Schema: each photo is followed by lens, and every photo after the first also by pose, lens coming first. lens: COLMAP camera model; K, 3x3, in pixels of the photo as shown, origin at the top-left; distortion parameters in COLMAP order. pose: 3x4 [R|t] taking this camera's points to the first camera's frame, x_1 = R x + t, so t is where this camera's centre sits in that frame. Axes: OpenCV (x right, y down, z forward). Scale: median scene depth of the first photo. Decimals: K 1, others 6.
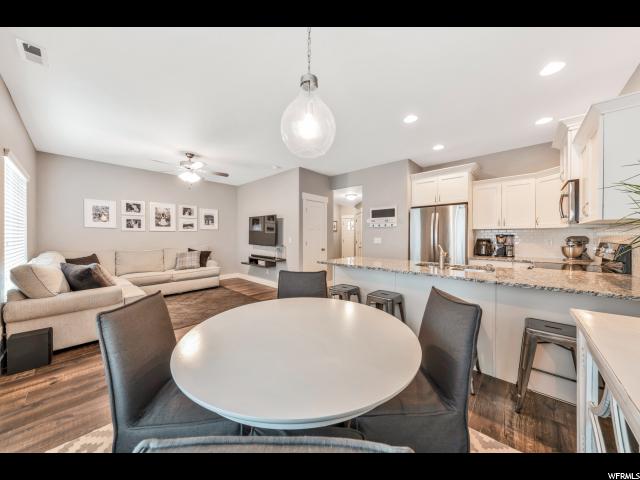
lens RADIAL K [[222.4, 0, 326.8], [0, 222.4, 236.6], [0, 0, 1]] dist [-0.000017, -0.000254]
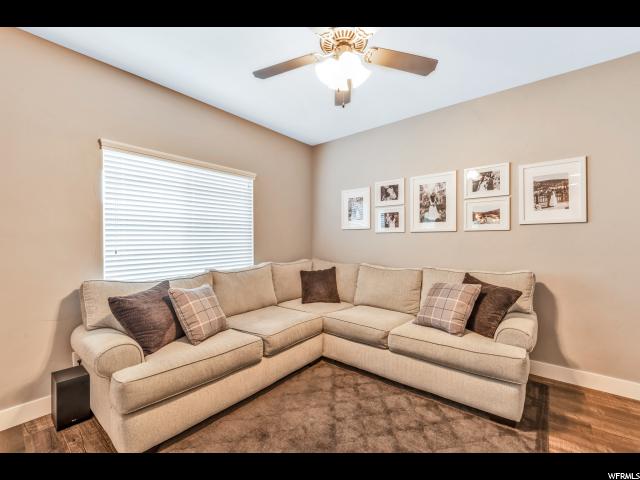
lens RADIAL K [[277.2, 0, 321.8], [0, 277.2, 240.5], [0, 0, 1]] dist [0.020289, 0.000229]
pose [[0.039861, 0.005569, -0.999190, -0.142581], [-0.000349, 0.999984, 0.005560, -0.008438], [0.999205, 0.000127, 0.039863, 0.747916]]
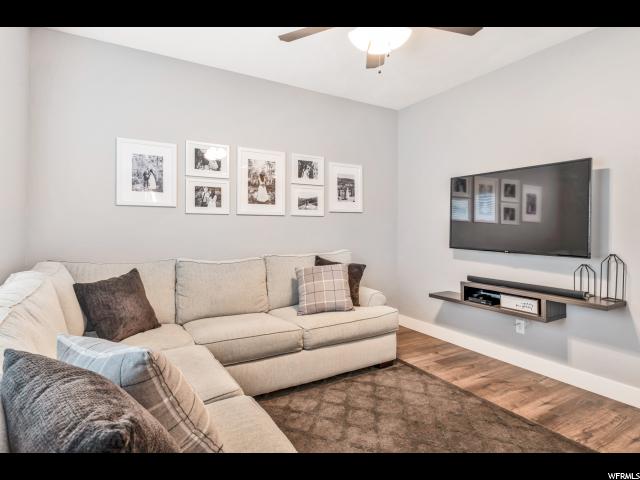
lens RADIAL K [[357.8, 0, 327.2], [0, 357.8, 222.3], [0, 0, 1]] dist [0.021951, 0.000425]
pose [[0.956552, -0.002672, -0.291548, -0.422506], [-0.003406, 0.999787, -0.020338, 0.003717], [0.291540, 0.020447, 0.956340, 0.384513]]
